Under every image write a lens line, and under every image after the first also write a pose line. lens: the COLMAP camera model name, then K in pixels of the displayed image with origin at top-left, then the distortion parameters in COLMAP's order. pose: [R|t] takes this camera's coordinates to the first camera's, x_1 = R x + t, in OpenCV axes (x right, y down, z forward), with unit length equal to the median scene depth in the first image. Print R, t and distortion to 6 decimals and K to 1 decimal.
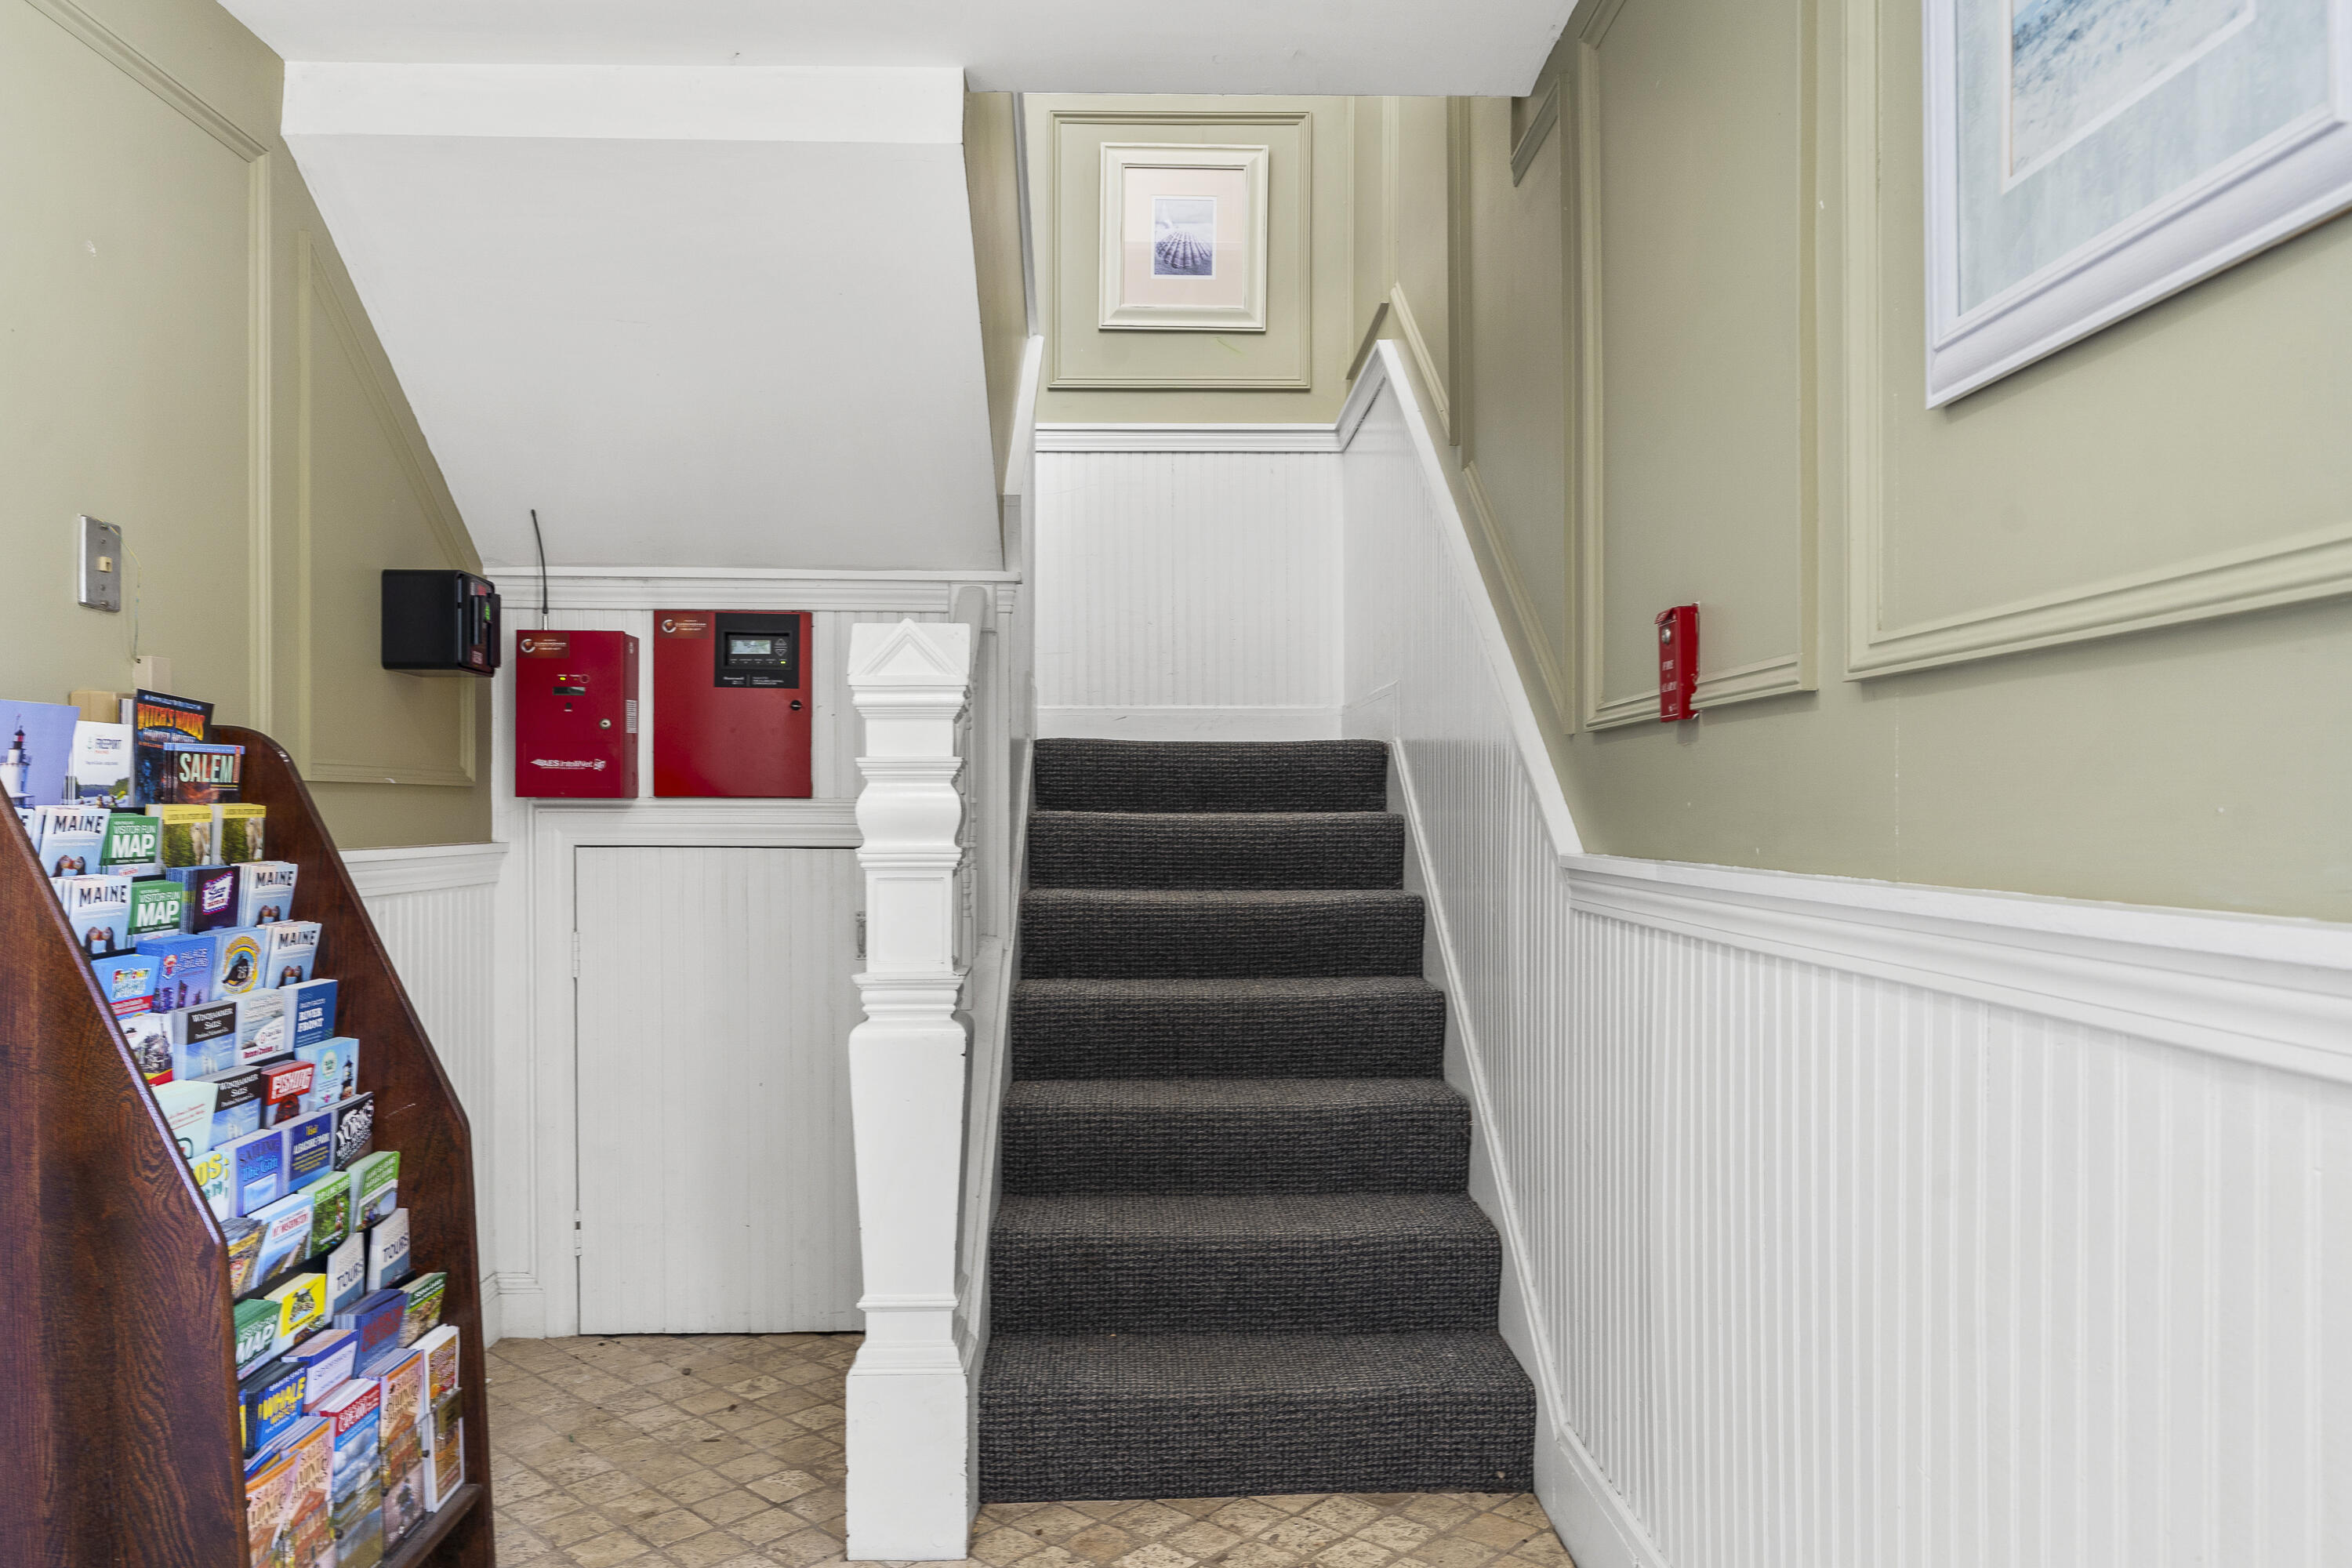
lens RADIAL K [[1656.4, 0, 1177.4], [0, 1656.4, 790.3], [0, 0, 1]] dist [0.002197, 0.000302]
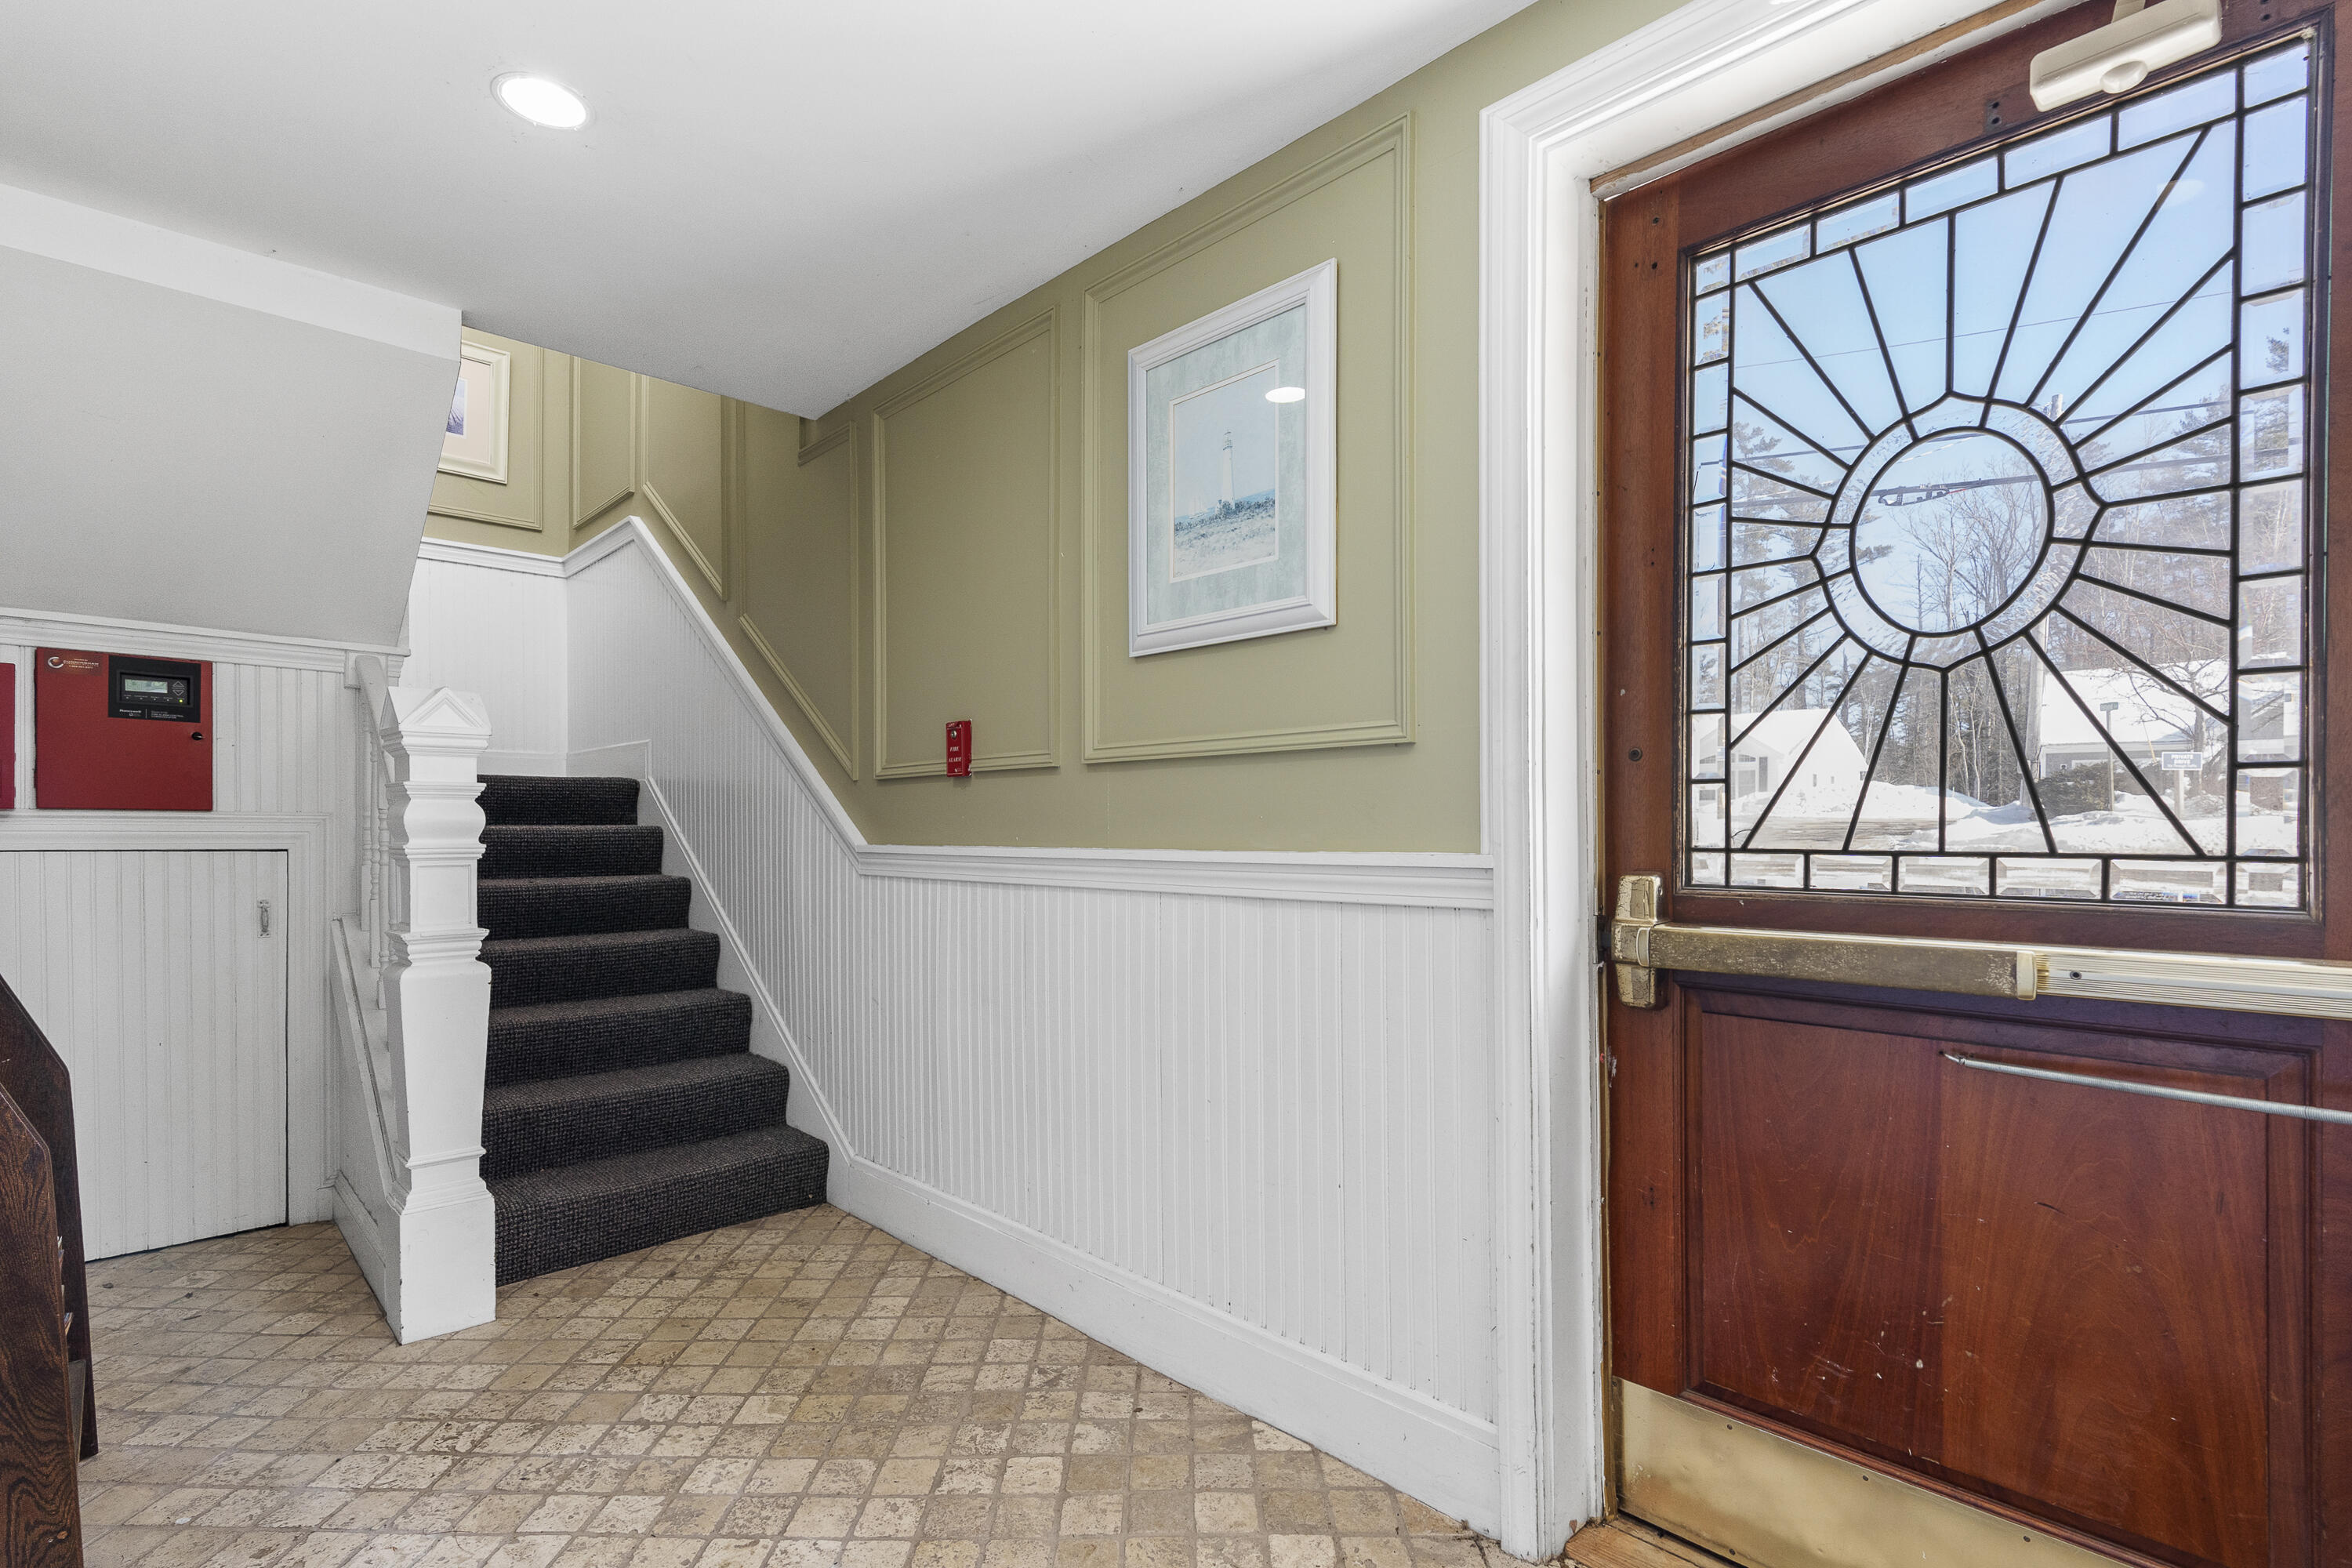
lens RADIAL K [[1084.1, 0, 1176.0], [0, 1084.1, 784.0], [0, 0, 1]] dist [-0.000077, -0.000154]
pose [[0.739462, 0.028546, 0.672593, -0.299255], [-0.008484, 0.999416, -0.033091, 0.006800], [-0.673145, 0.018763, 0.739273, -0.125470]]
